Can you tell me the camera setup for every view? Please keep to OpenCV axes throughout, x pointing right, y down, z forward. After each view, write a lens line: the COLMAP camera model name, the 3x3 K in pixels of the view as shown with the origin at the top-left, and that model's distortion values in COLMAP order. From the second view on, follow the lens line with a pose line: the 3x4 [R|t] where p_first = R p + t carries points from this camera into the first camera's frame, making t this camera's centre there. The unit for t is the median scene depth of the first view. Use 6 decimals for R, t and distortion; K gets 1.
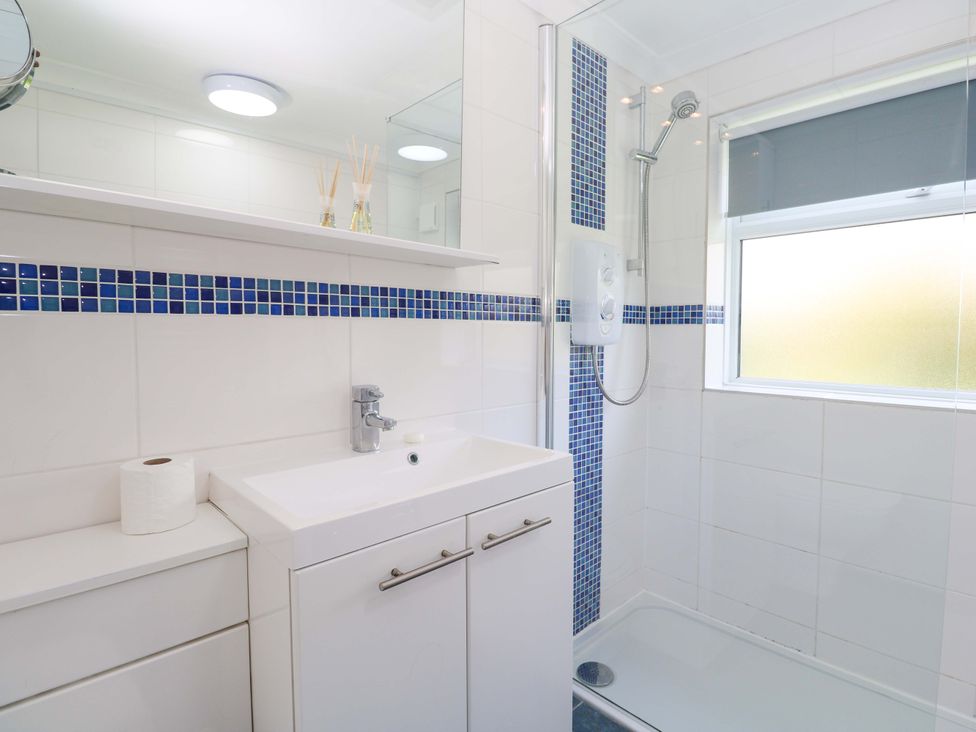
lens RADIAL K [[509.4, 0, 499.4], [0, 509.4, 357.7], [0, 0, 1]] dist [-0.000715, -0.011395]
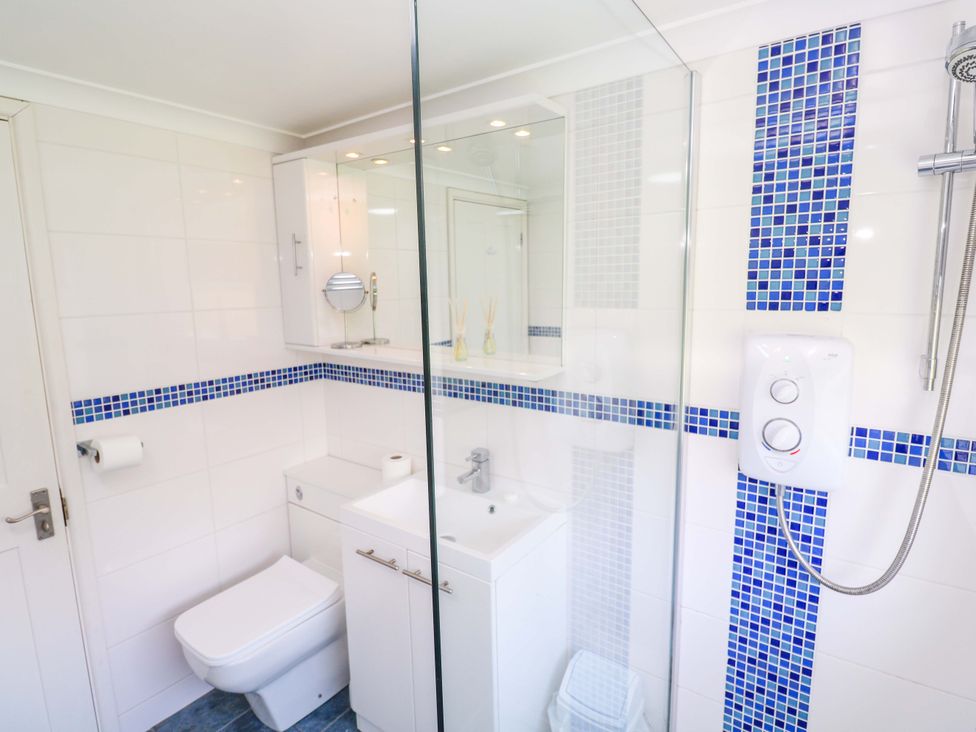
lens RADIAL K [[509.4, 0, 499.4], [0, 509.4, 357.7], [0, 0, 1]] dist [-0.000715, -0.011395]
pose [[0.191801, 0.136746, -0.971861, 0.776523], [-0.032333, 0.990588, 0.133000, -0.276342], [0.980901, 0.005914, 0.194417, 0.496403]]
